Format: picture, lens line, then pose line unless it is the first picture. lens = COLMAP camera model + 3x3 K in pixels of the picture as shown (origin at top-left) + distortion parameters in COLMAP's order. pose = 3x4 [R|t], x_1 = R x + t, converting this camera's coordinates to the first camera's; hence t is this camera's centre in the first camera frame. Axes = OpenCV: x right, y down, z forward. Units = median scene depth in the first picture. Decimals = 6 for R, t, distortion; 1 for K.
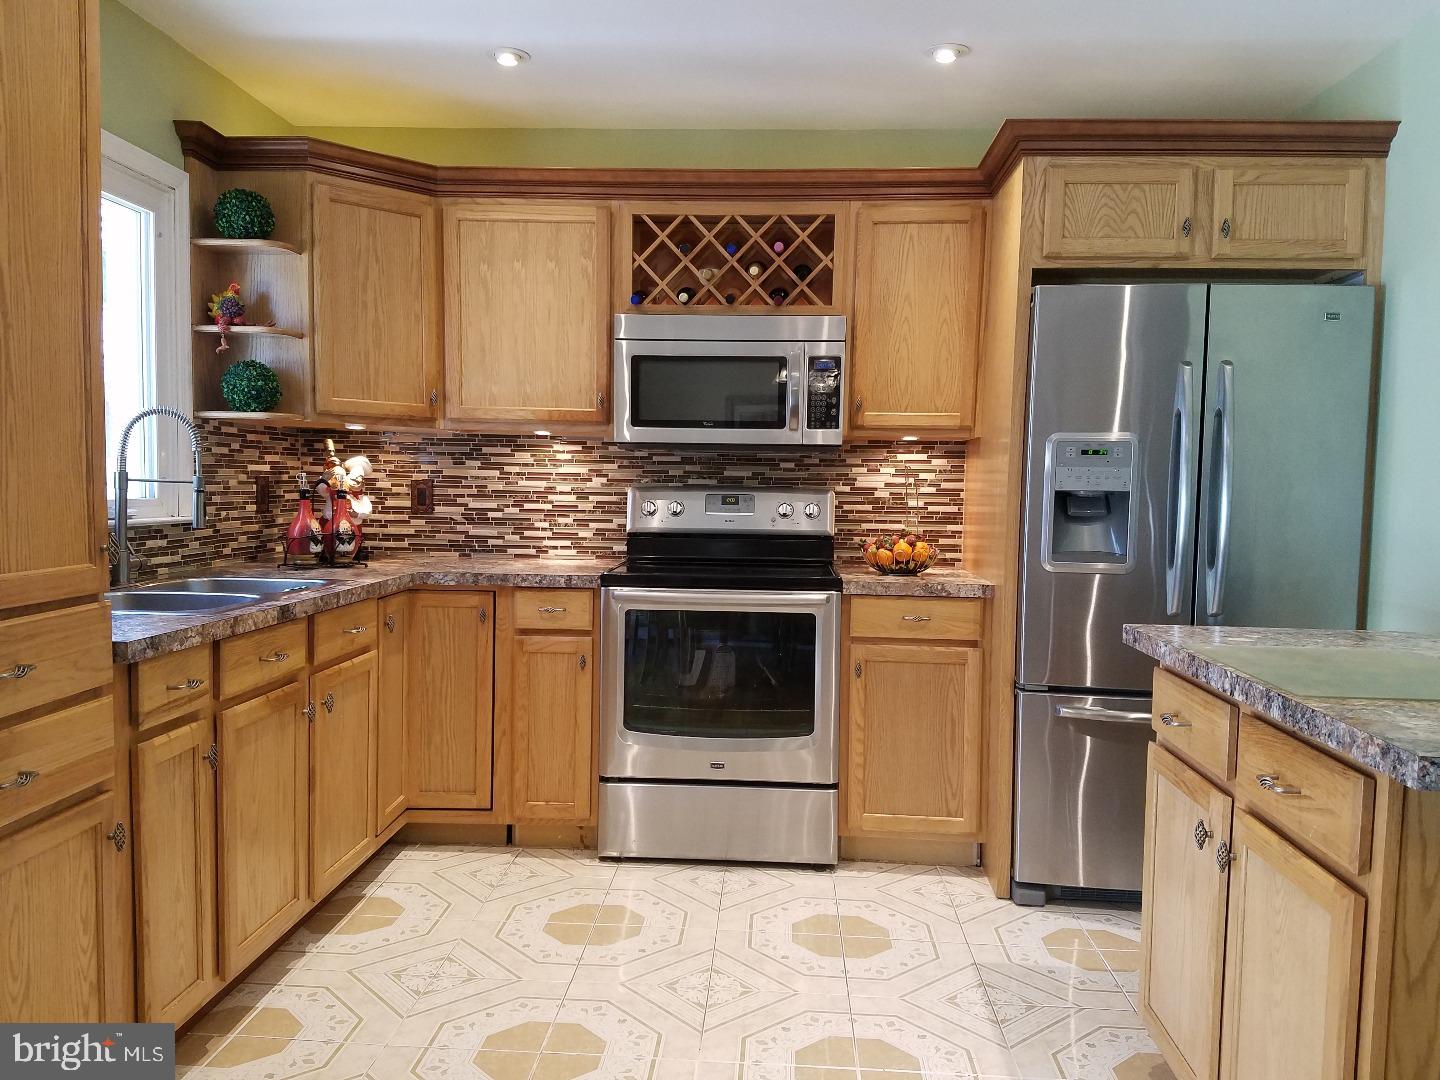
lens RADIAL K [[1084.0, 0, 717.5], [0, 1084.0, 555.4], [0, 0, 1]] dist [0.282474, -0.550362]
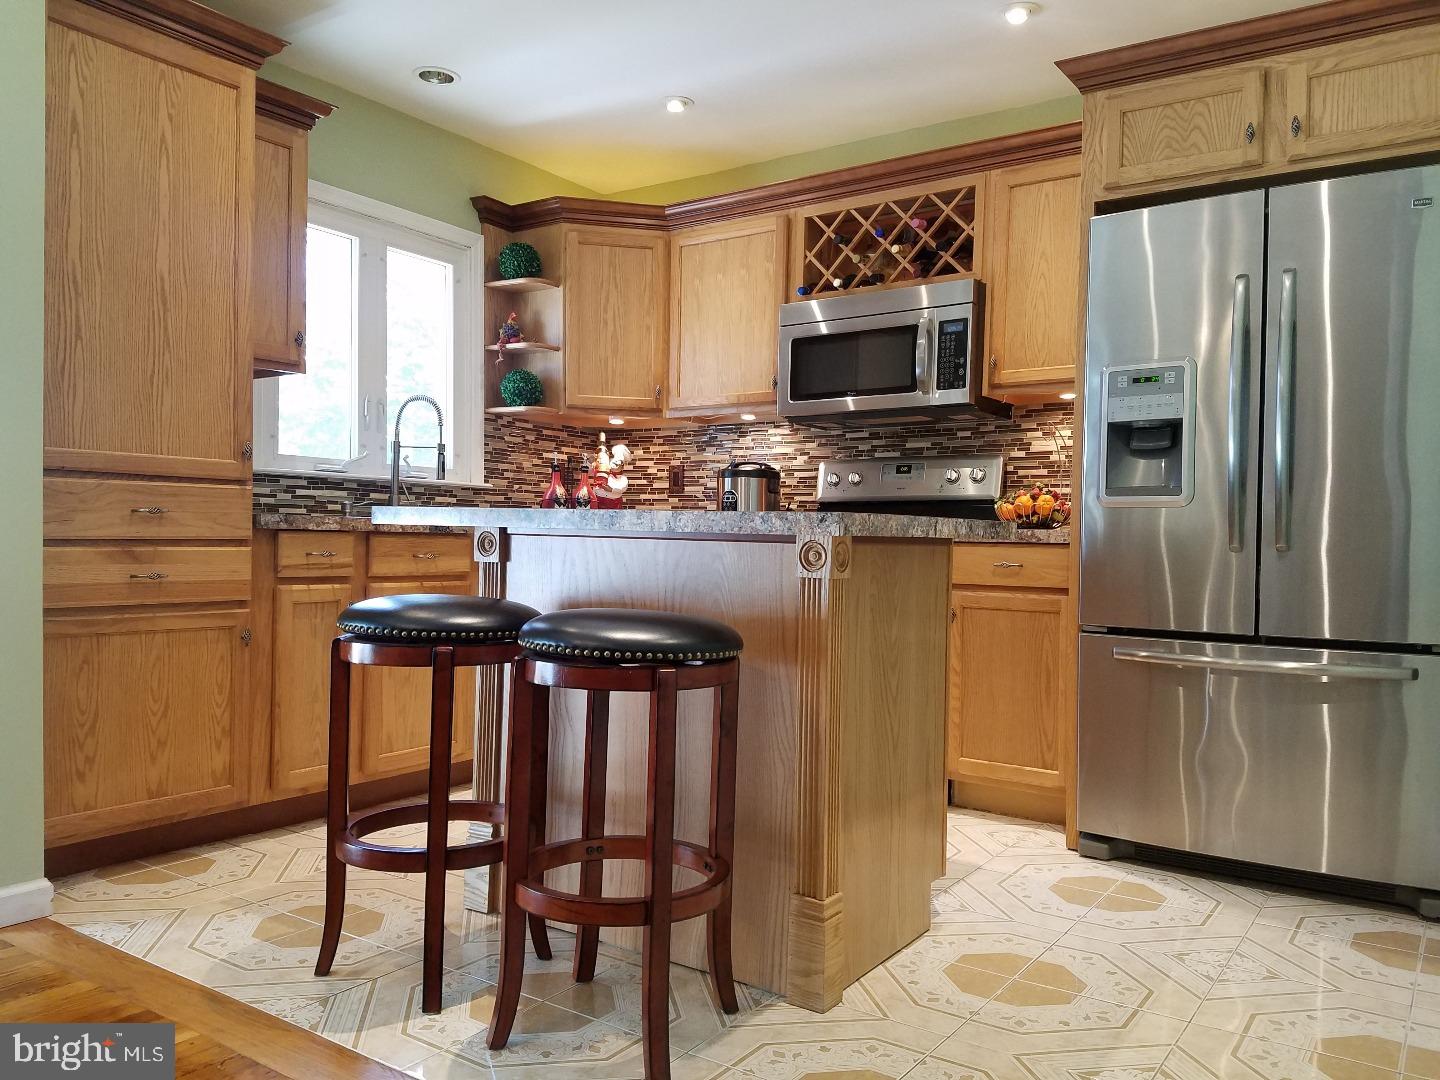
lens RADIAL K [[1084.0, 0, 717.5], [0, 1084.0, 555.4], [0, 0, 1]] dist [0.282474, -0.550362]
pose [[0.857401, 0.005412, -0.514621, 0.431765], [-0.037018, 0.998003, -0.051178, 0.100536], [0.513316, 0.062930, 0.855889, -0.001428]]
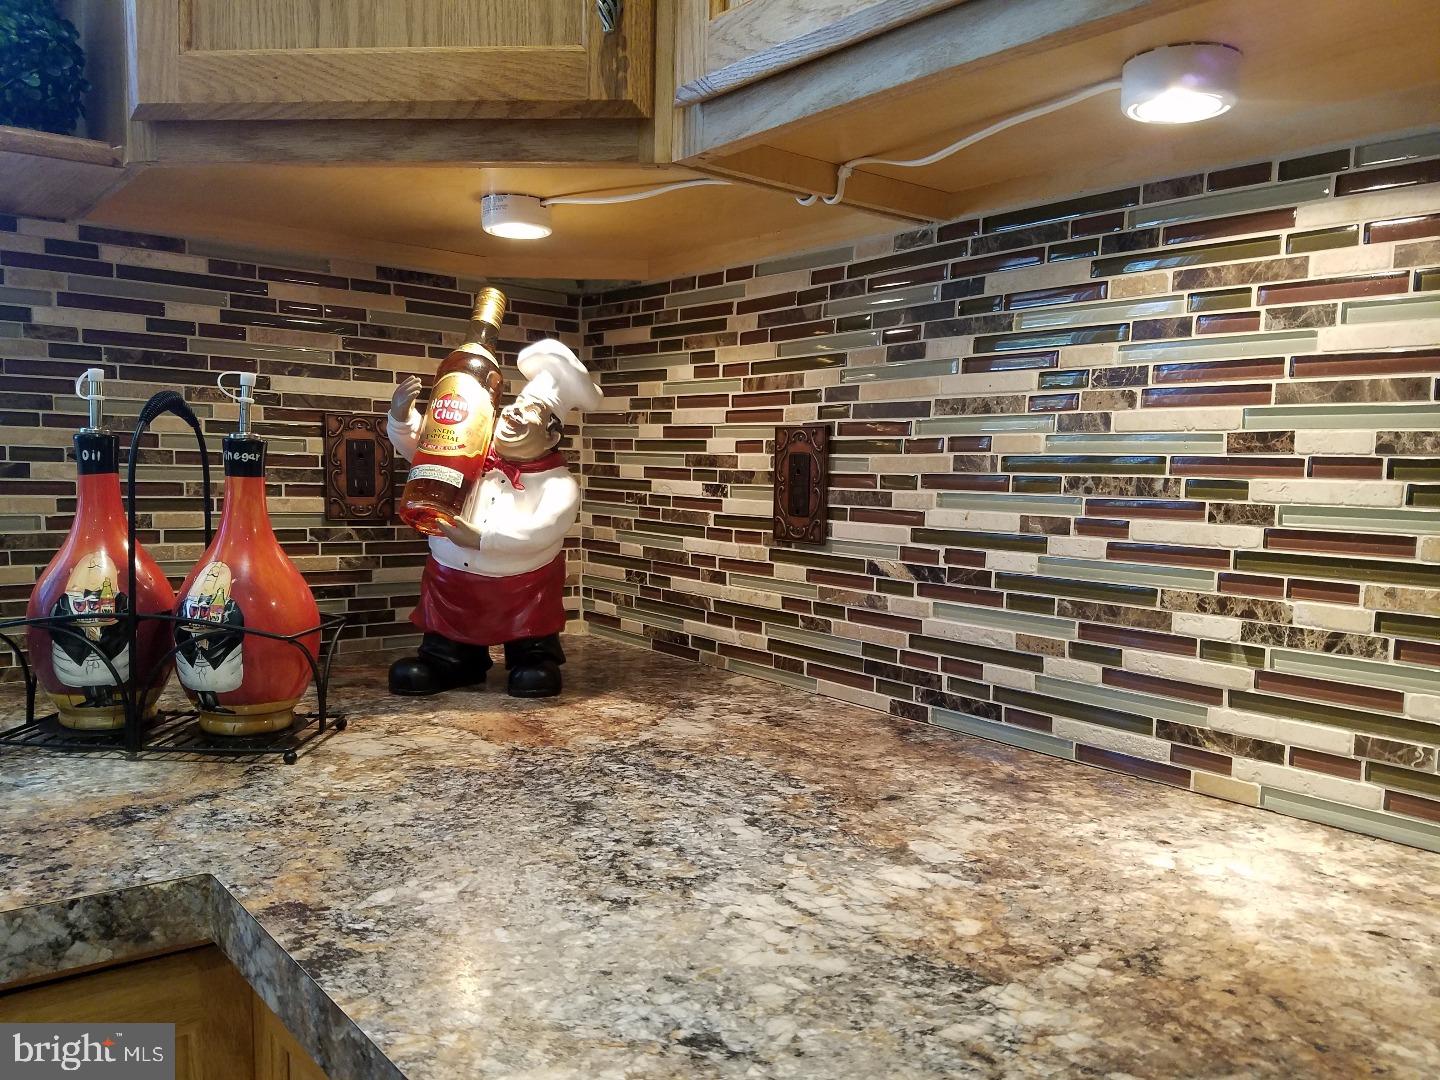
lens RADIAL K [[1123.5, 0, 721.1], [0, 1123.5, 568.5], [0, 0, 1]] dist [0.326906, -0.648230]
pose [[0.671922, 0.067225, -0.737565, -0.070959], [-0.065494, 0.997364, 0.031239, -0.043300], [0.737720, 0.027316, 0.674554, 0.869373]]
